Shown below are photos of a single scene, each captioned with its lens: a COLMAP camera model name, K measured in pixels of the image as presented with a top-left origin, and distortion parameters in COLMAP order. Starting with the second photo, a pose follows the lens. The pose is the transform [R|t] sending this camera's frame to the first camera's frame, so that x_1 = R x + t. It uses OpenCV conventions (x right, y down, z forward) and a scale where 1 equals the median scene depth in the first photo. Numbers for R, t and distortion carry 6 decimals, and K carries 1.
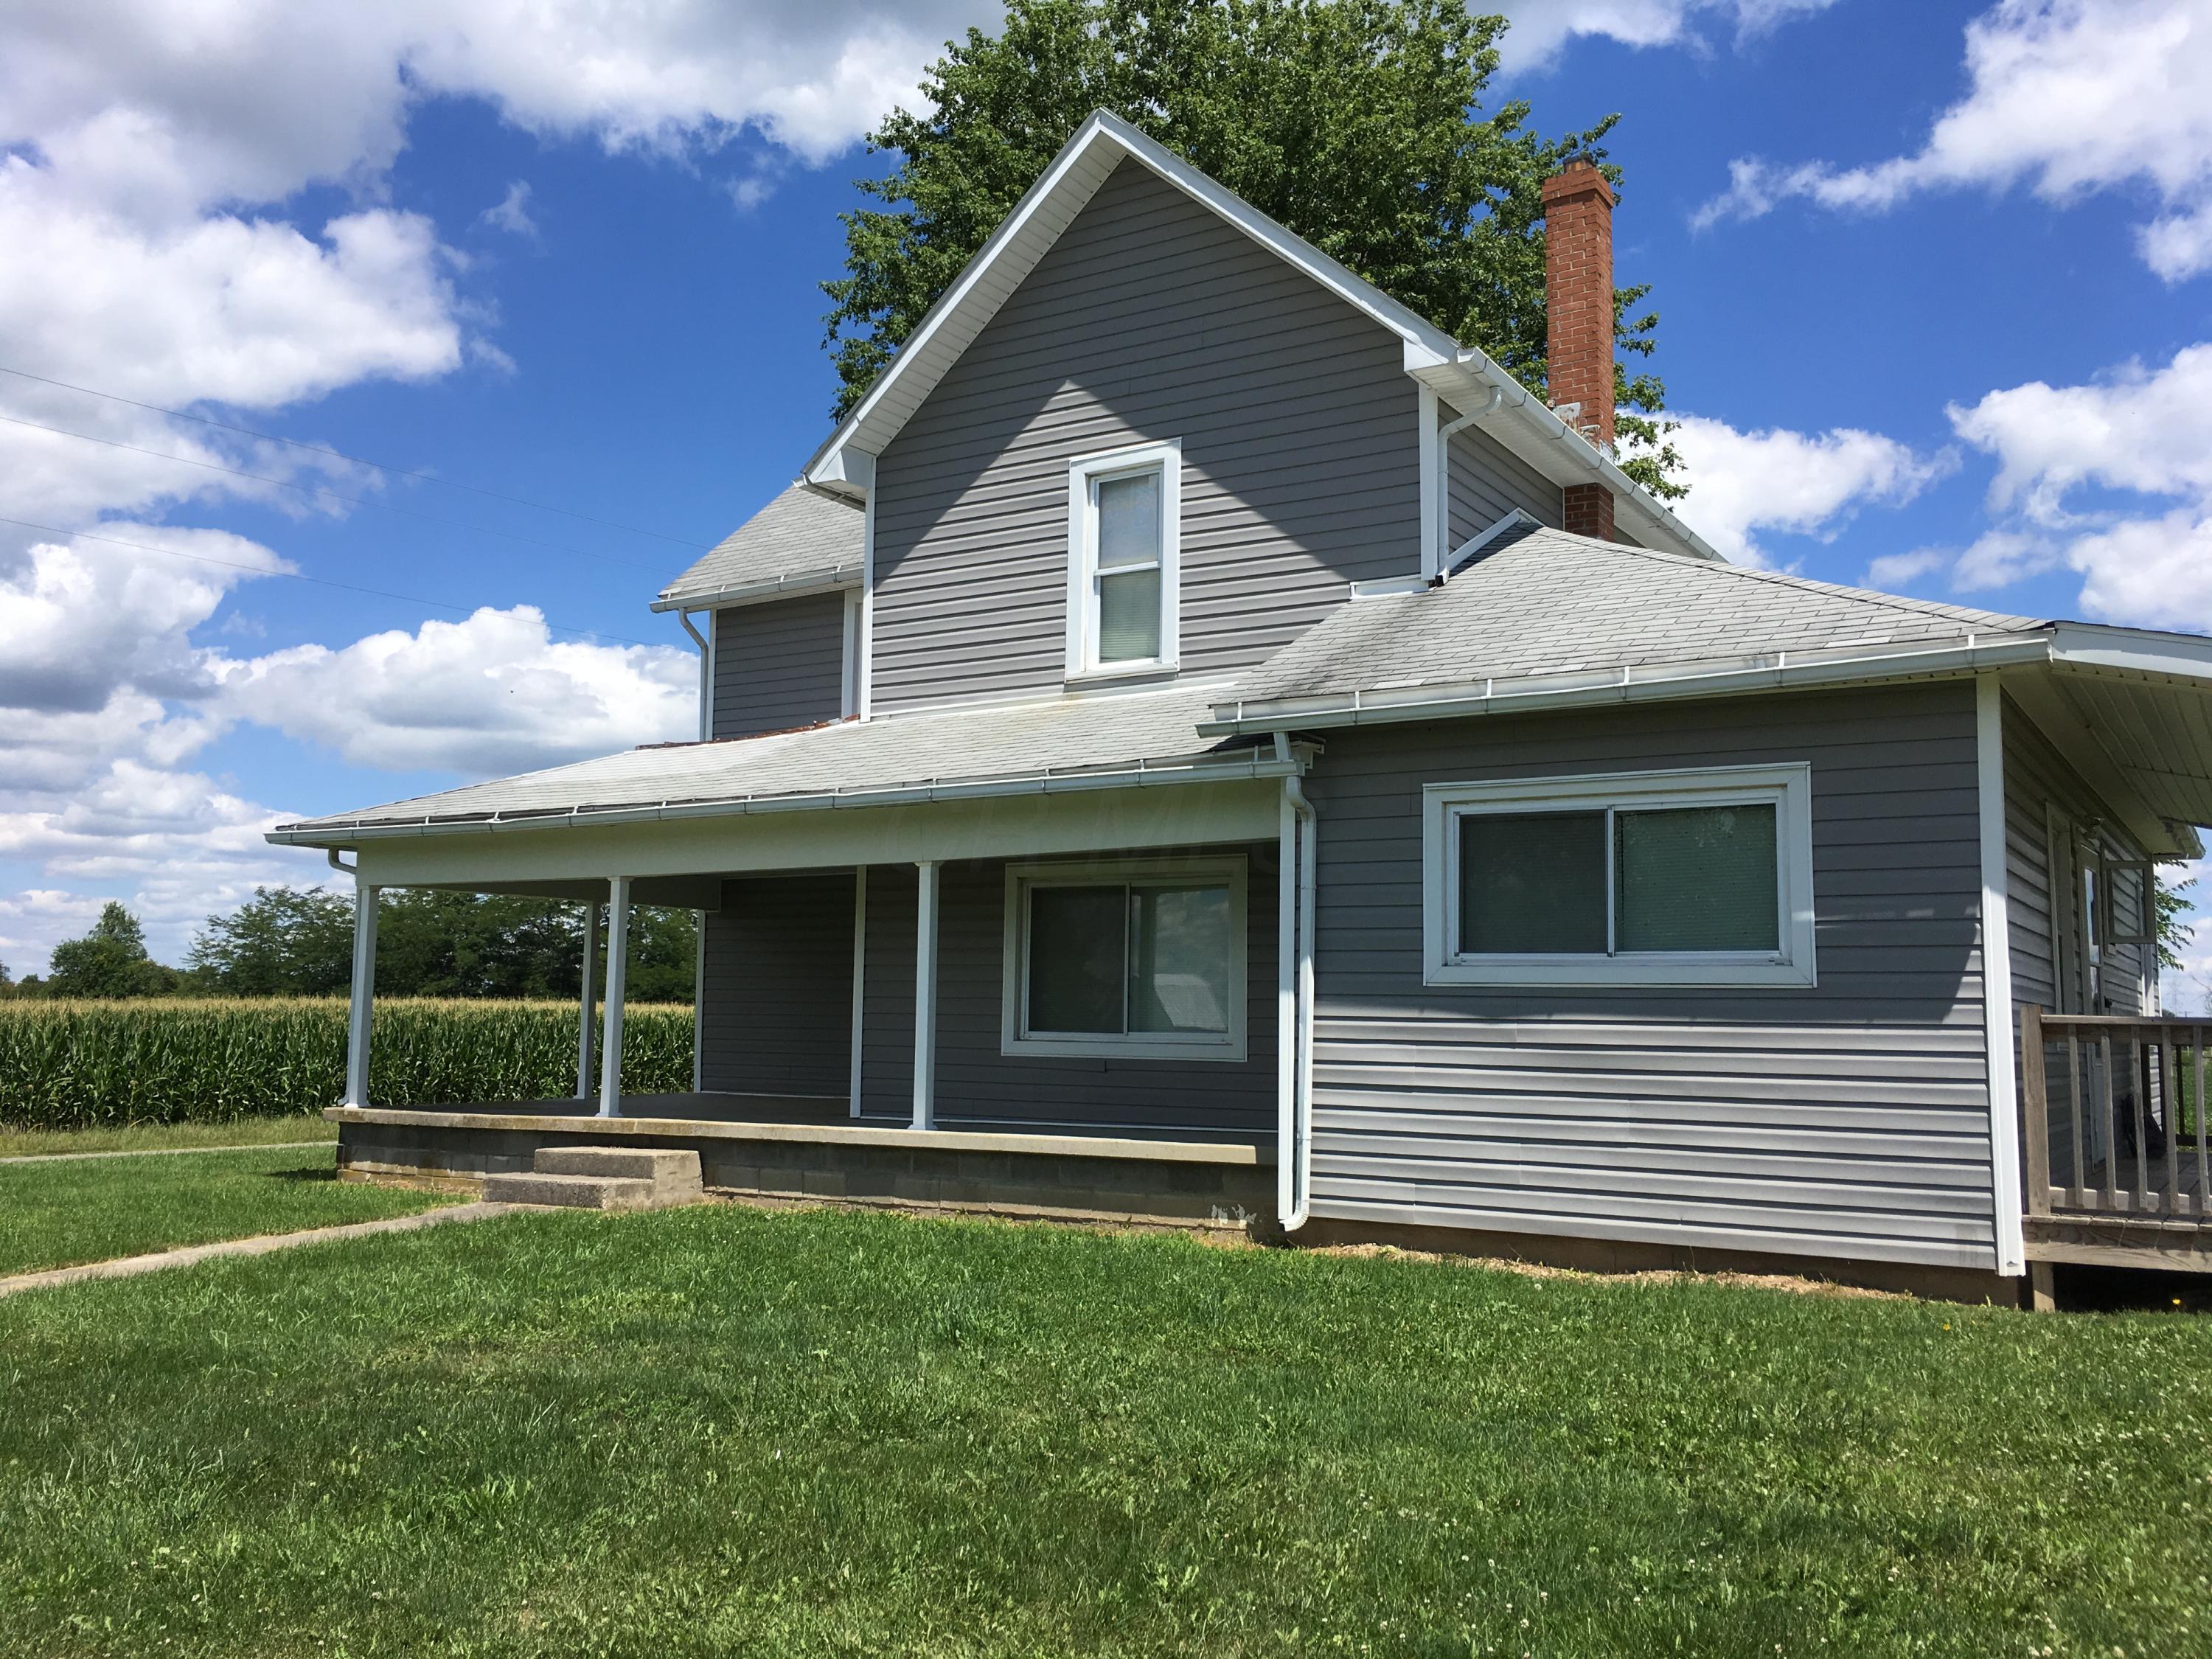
lens RADIAL K [[1860.9, 0, 1106.0], [0, 1860.9, 829.5], [0, 0, 1]] dist [0.018577, -0.015642]
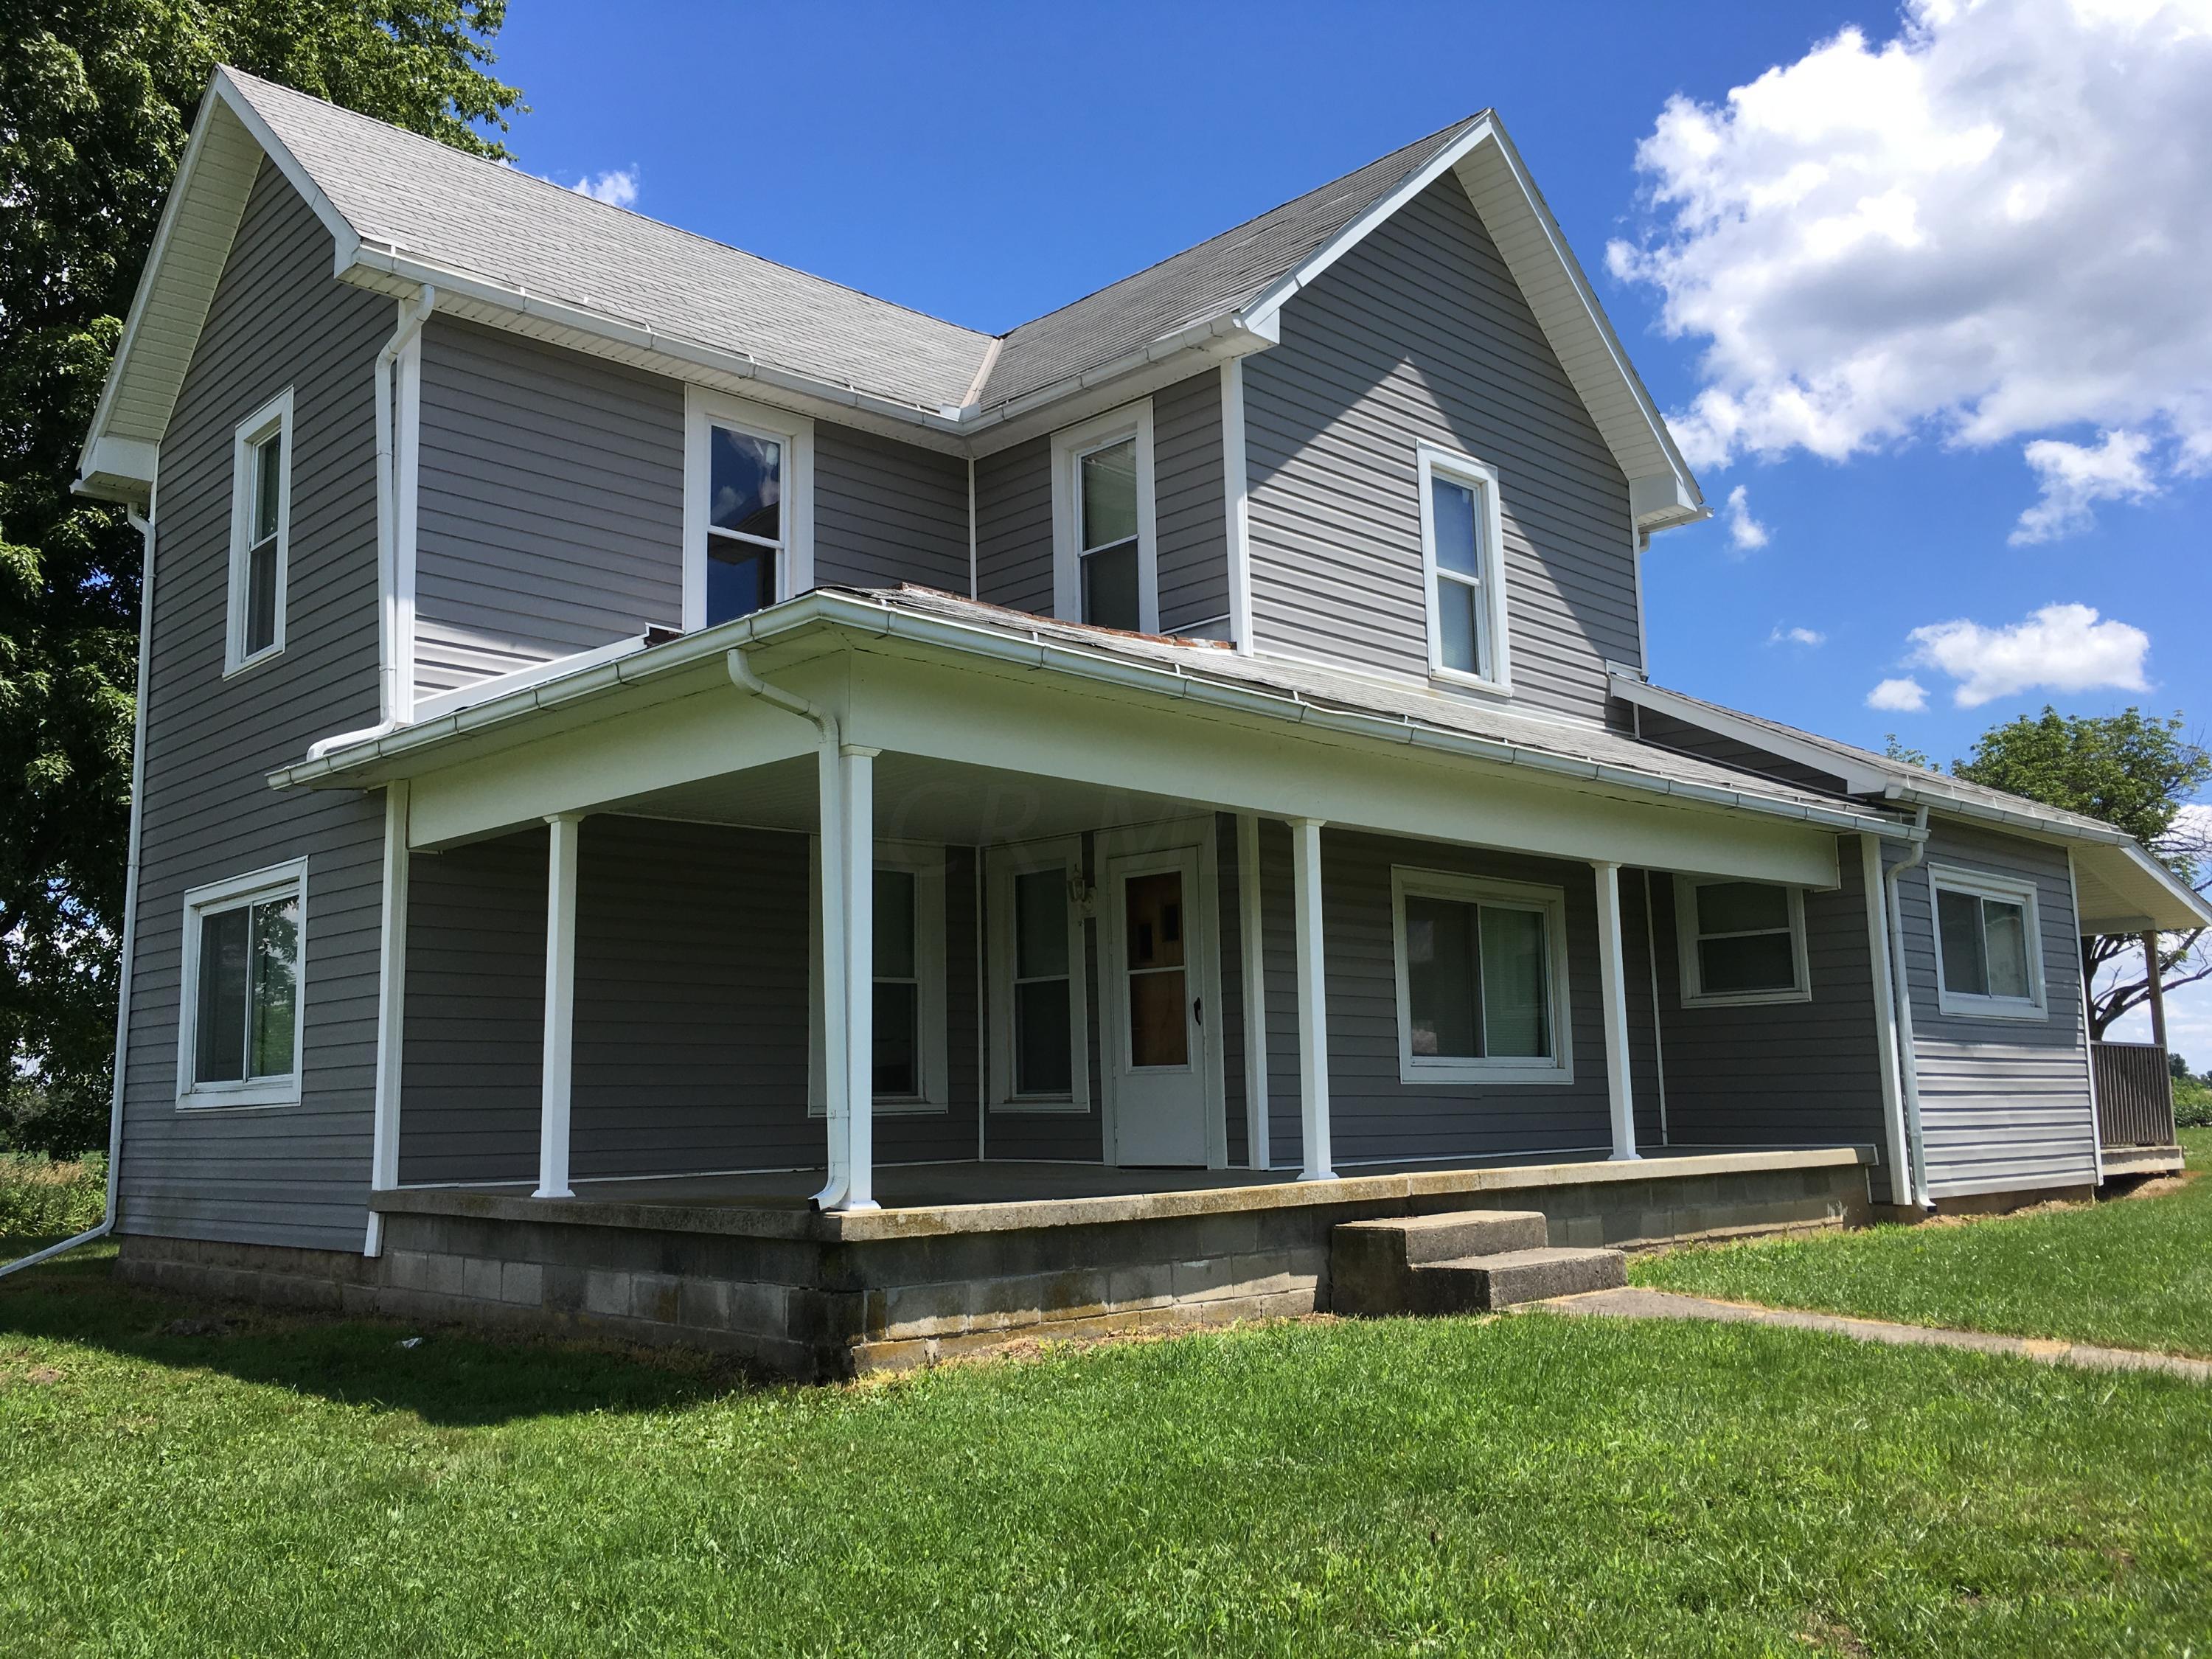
lens RADIAL K [[1860.9, 0, 1106.0], [0, 1860.9, 829.5], [0, 0, 1]] dist [0.018577, -0.015642]
pose [[0.251848, 0.129234, 0.959099, -0.939546], [-0.085920, 0.990116, -0.110852, 0.111694], [-0.963945, -0.054488, 0.260463, 0.911977]]
